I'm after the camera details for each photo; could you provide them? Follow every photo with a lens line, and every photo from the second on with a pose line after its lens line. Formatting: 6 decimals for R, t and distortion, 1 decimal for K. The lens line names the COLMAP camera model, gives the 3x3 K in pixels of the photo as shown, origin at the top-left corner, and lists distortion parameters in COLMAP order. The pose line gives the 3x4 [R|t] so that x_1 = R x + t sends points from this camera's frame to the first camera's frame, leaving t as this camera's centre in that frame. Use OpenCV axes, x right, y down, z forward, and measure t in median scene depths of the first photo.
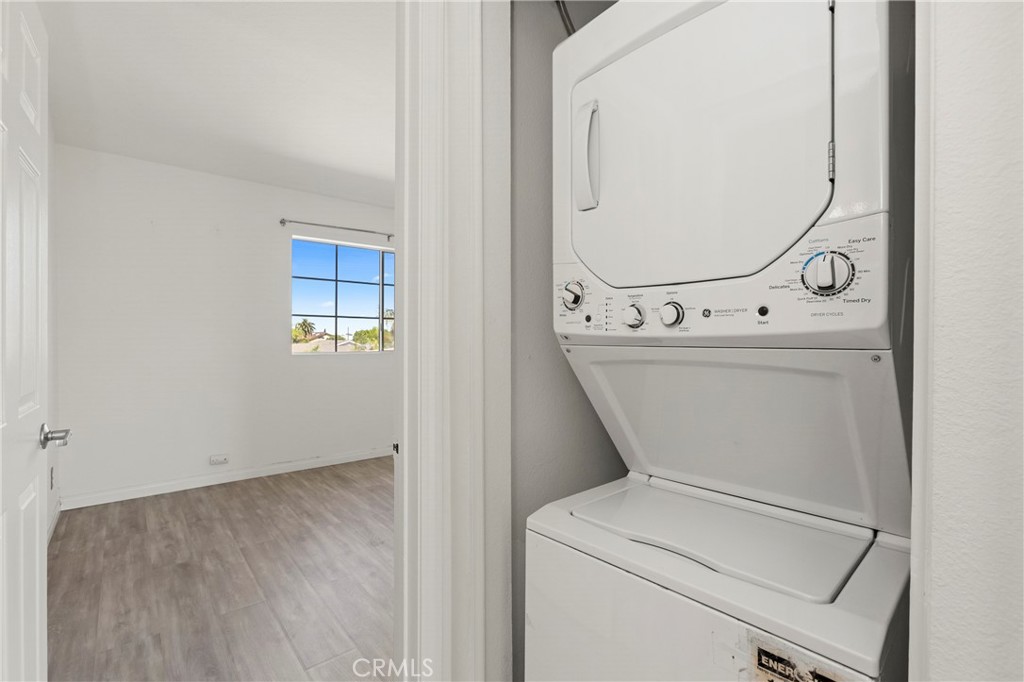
lens RADIAL K [[445.2, 0, 510.4], [0, 445.2, 339.3], [0, 0, 1]] dist [-0.003346, -0.000909]
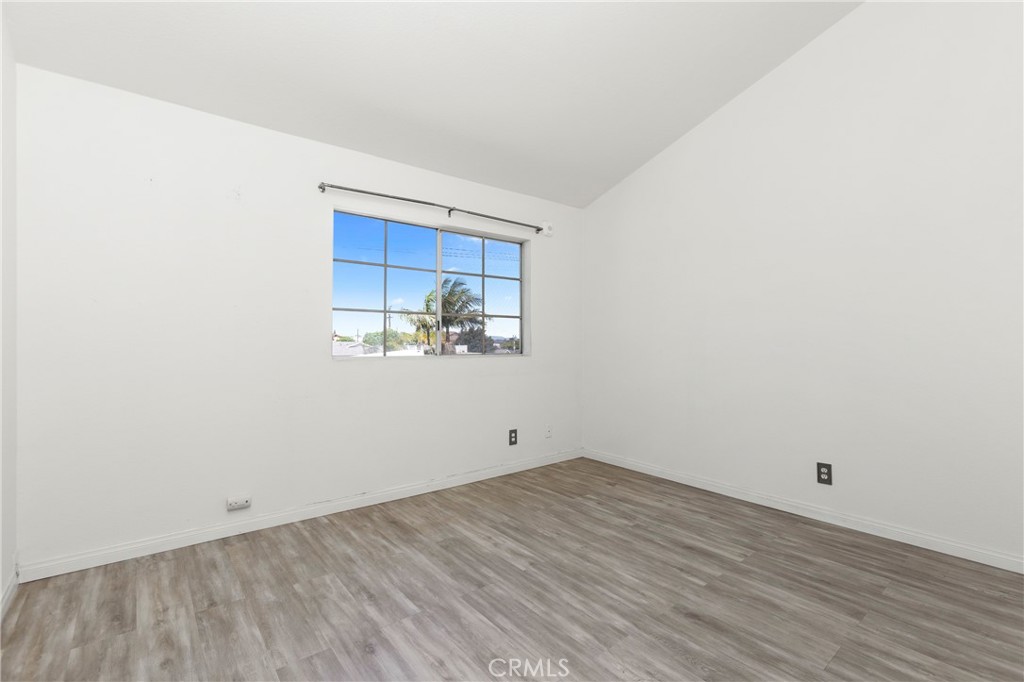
lens RADIAL K [[445.2, 0, 510.1], [0, 445.2, 338.7], [0, 0, 1]] dist [-0.003346, -0.000909]
pose [[0.999854, 0.000297, -0.017072, -0.220432], [-0.000382, 0.999987, -0.004992, 0.000498], [0.017070, 0.004998, 0.999842, 0.307419]]
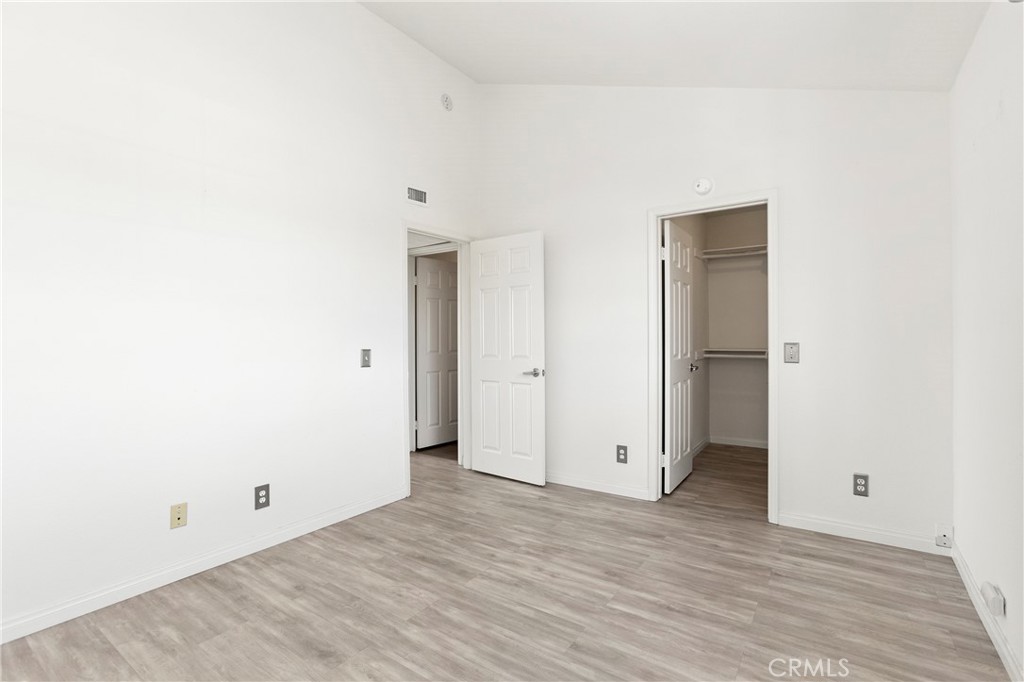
lens RADIAL K [[445.2, 0, 513.0], [0, 445.2, 339.6], [0, 0, 1]] dist [-0.003346, -0.000909]
pose [[-0.963877, 0.005505, -0.266292, -0.052382], [0.003833, 0.999970, 0.006798, -0.008758], [0.266321, 0.005532, -0.963869, 1.543295]]
